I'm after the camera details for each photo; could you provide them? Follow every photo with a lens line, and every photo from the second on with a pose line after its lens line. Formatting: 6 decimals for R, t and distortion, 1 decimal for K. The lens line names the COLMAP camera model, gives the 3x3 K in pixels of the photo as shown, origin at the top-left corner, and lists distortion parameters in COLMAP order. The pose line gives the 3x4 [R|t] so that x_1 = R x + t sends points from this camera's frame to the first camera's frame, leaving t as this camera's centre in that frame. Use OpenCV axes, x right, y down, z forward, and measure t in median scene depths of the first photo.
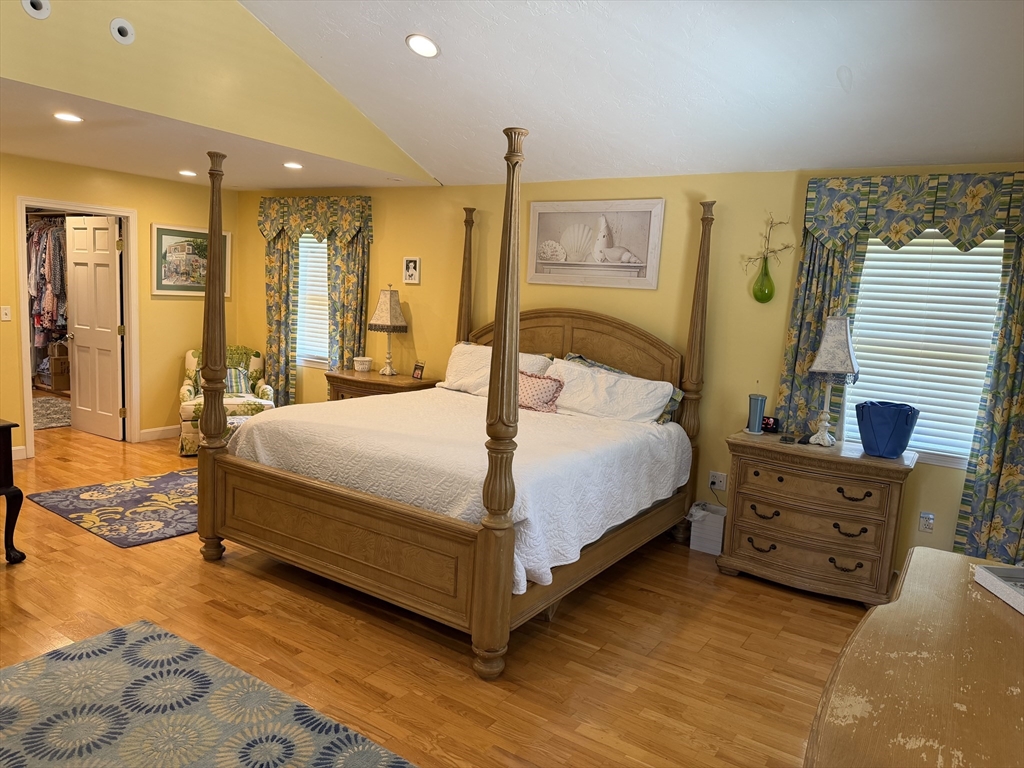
lens RADIAL K [[724.6, 0, 510.0], [0, 724.6, 417.9], [0, 0, 1]] dist [0.042123, -0.063223]
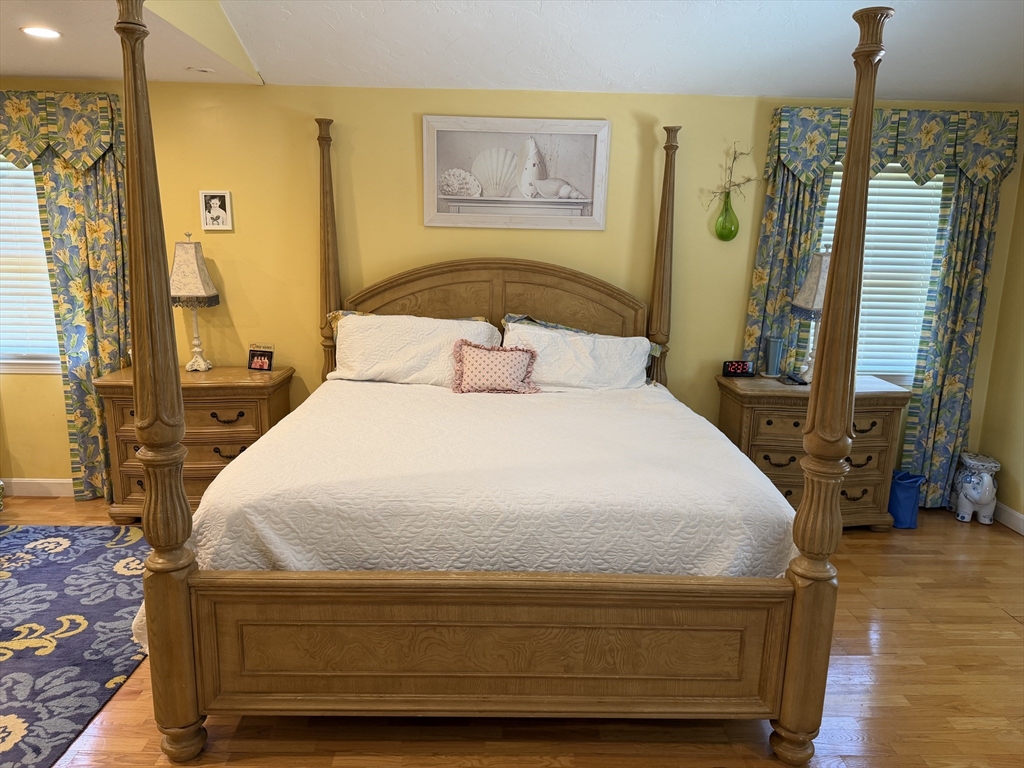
lens RADIAL K [[724.6, 0, 524.7], [0, 724.6, 413.0], [0, 0, 1]] dist [0.042123, -0.063223]
pose [[0.810269, -0.179746, 0.557813, -0.432006], [0.128031, 0.983105, 0.130815, -0.097711], [-0.571902, -0.034578, 0.819593, 0.379472]]
